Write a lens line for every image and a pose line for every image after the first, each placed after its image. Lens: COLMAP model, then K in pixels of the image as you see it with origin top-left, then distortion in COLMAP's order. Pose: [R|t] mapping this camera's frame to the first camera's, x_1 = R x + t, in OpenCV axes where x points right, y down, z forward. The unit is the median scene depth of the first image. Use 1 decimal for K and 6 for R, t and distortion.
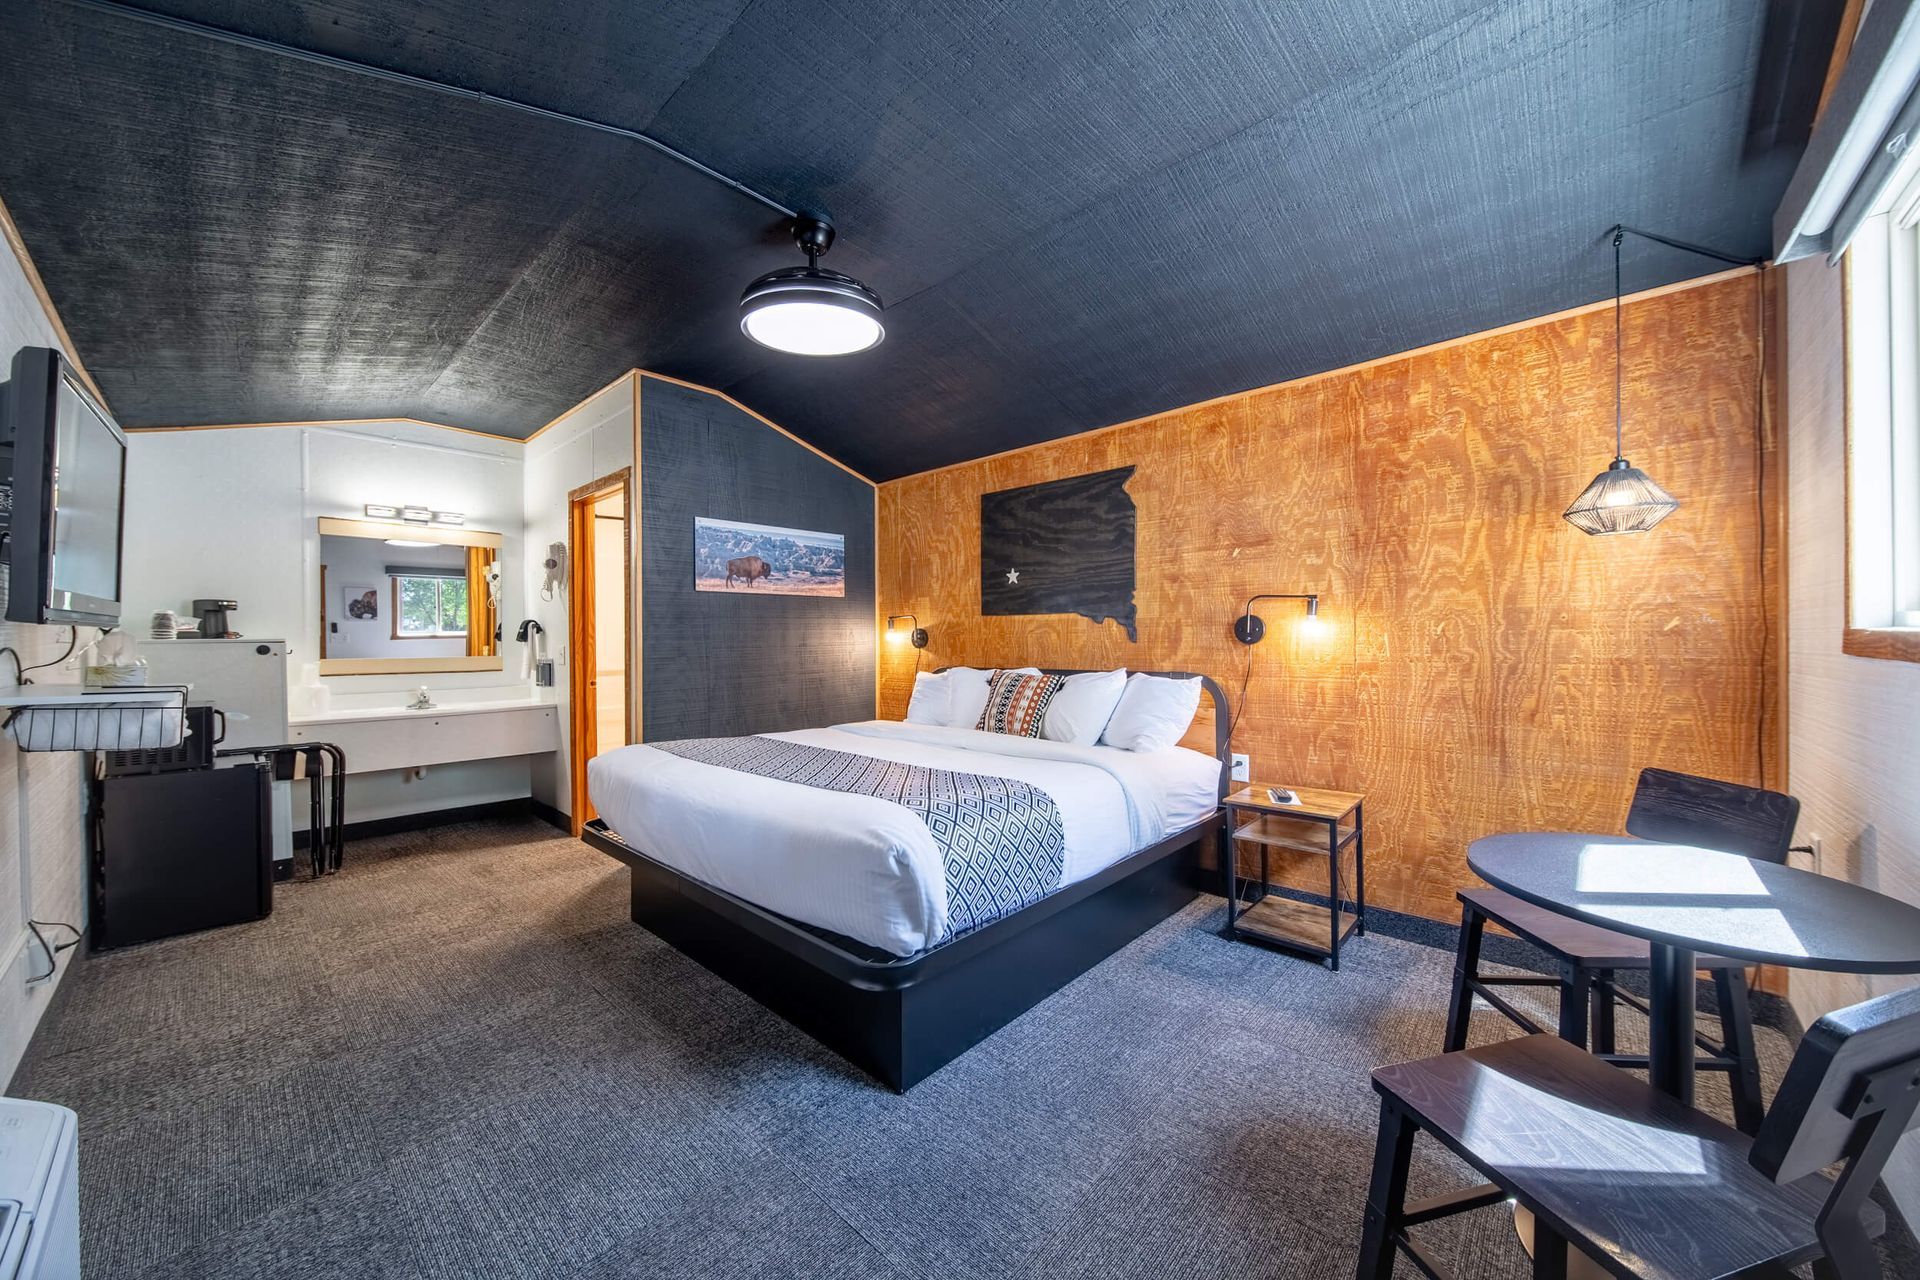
lens RADIAL K [[687.5, 0, 958.3], [0, 687.5, 640.3], [0, 0, 1]] dist [-0.002707, -0.000497]
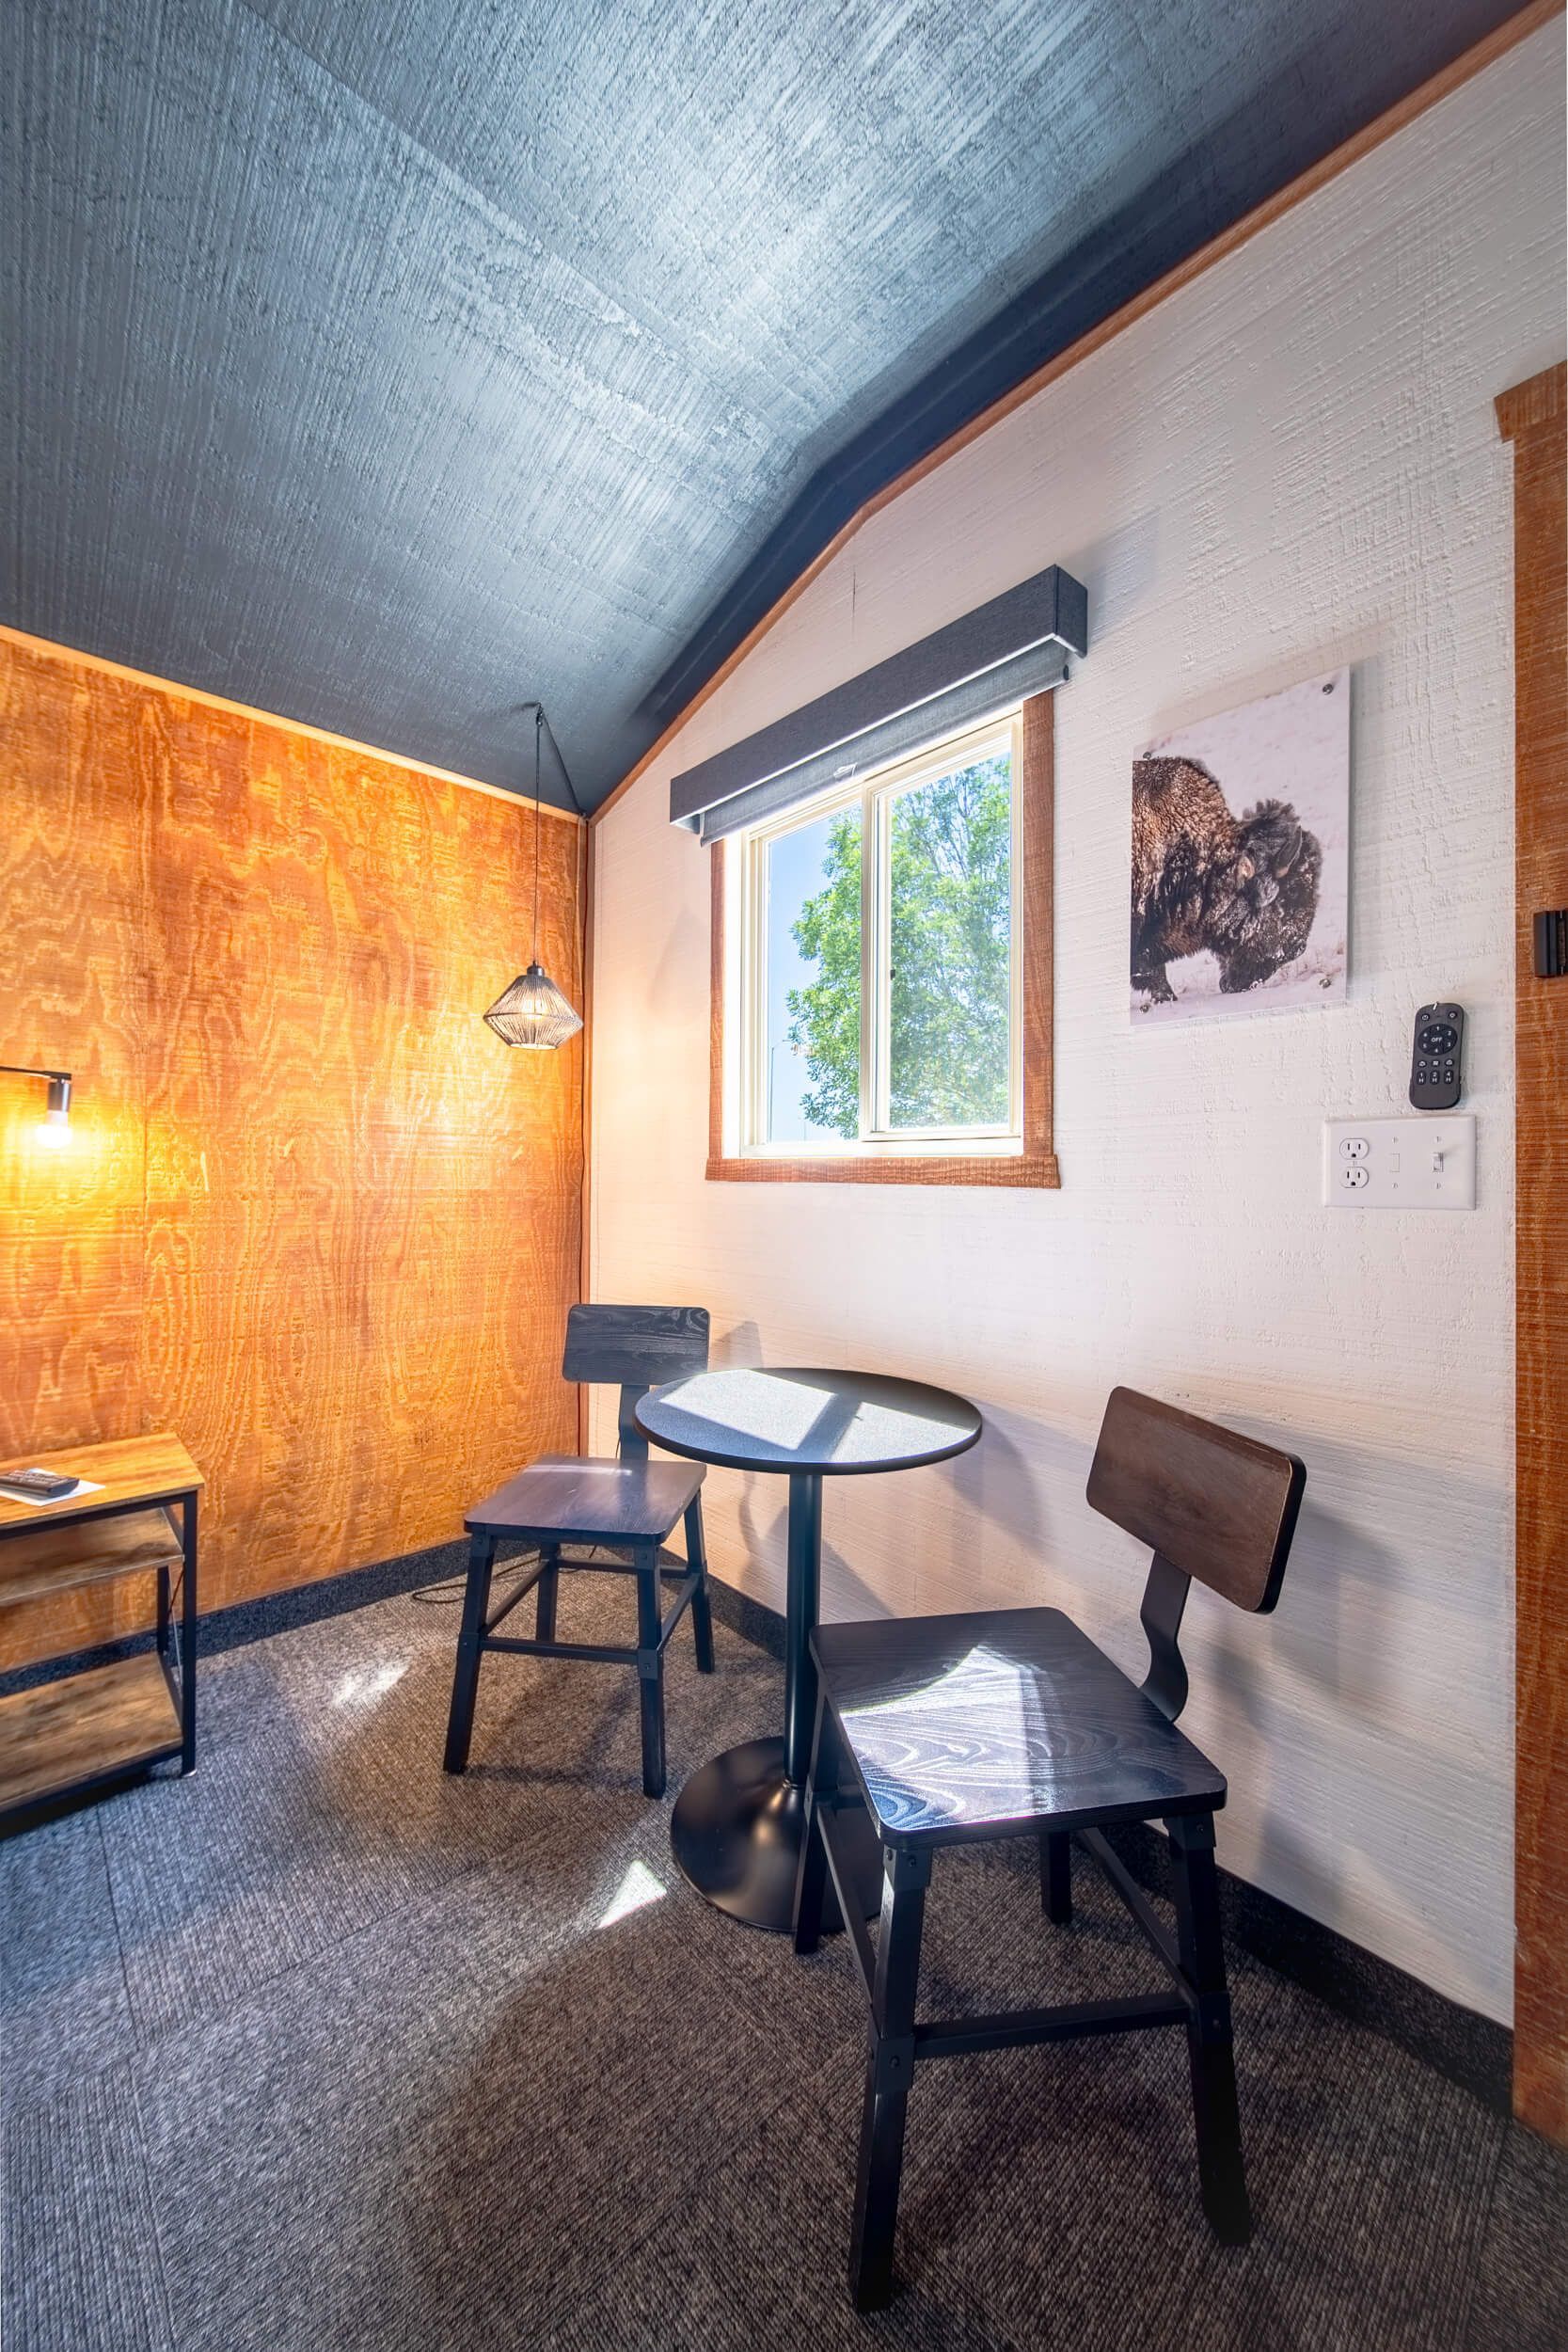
lens RADIAL K [[842.1, 0, 784.6], [0, 842.1, 1177.4], [0, 0, 1]] dist [-0.002707, -0.000497]
pose [[0.065551, 0.014223, 0.997748, -0.081259], [-0.005002, 0.999891, -0.013925, 0.020474], [-0.997837, -0.004078, 0.065615, 0.471313]]
